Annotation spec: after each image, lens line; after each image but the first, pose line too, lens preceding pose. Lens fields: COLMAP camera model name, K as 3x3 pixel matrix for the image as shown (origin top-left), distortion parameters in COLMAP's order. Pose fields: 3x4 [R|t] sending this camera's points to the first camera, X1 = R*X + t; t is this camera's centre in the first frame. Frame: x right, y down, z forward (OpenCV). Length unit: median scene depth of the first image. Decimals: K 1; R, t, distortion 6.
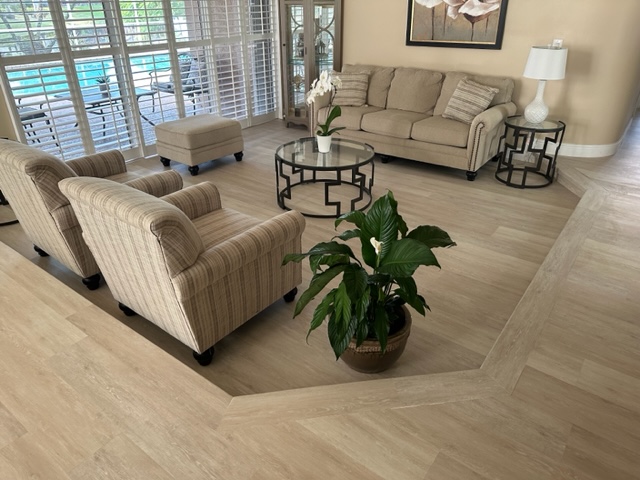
lens RADIAL K [[454.4, 0, 320.0], [0, 454.4, 240.0], [0, 0, 1]] dist [0.052724, -0.066012]
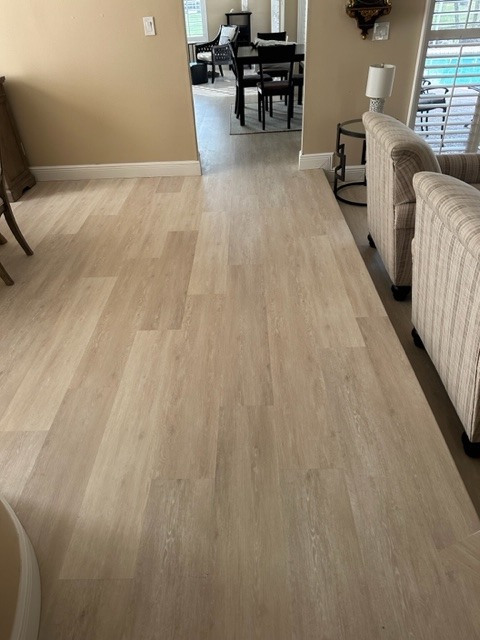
lens RADIAL K [[446.5, 0, 232.5], [0, 446.5, 316.1], [0, 0, 1]] dist [0.159598, -0.285482]
pose [[0.584014, 0.445812, -0.678365, -0.075513], [-0.338474, 0.893314, 0.295677, -0.025377], [0.737810, 0.056929, 0.672604, 0.194244]]
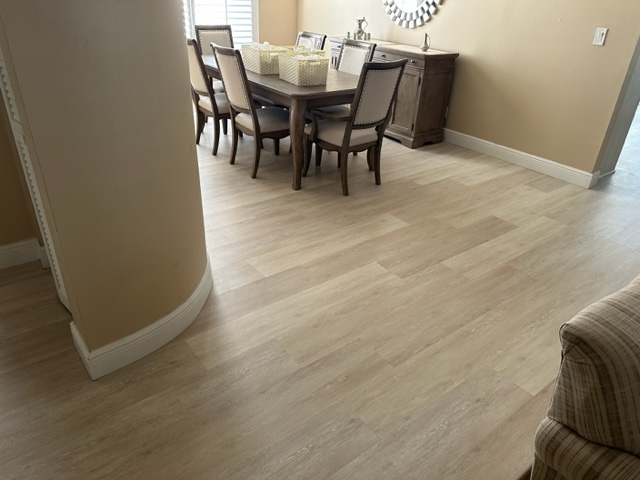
lens RADIAL K [[446.5, 0, 320.0], [0, 446.5, 240.0], [0, 0, 1]] dist [0.159598, -0.285482]
pose [[-0.266987, 0.458647, -0.847561, 0.153506], [-0.499230, 0.686453, 0.528726, -0.224490], [0.824310, 0.564291, 0.045696, 0.520176]]
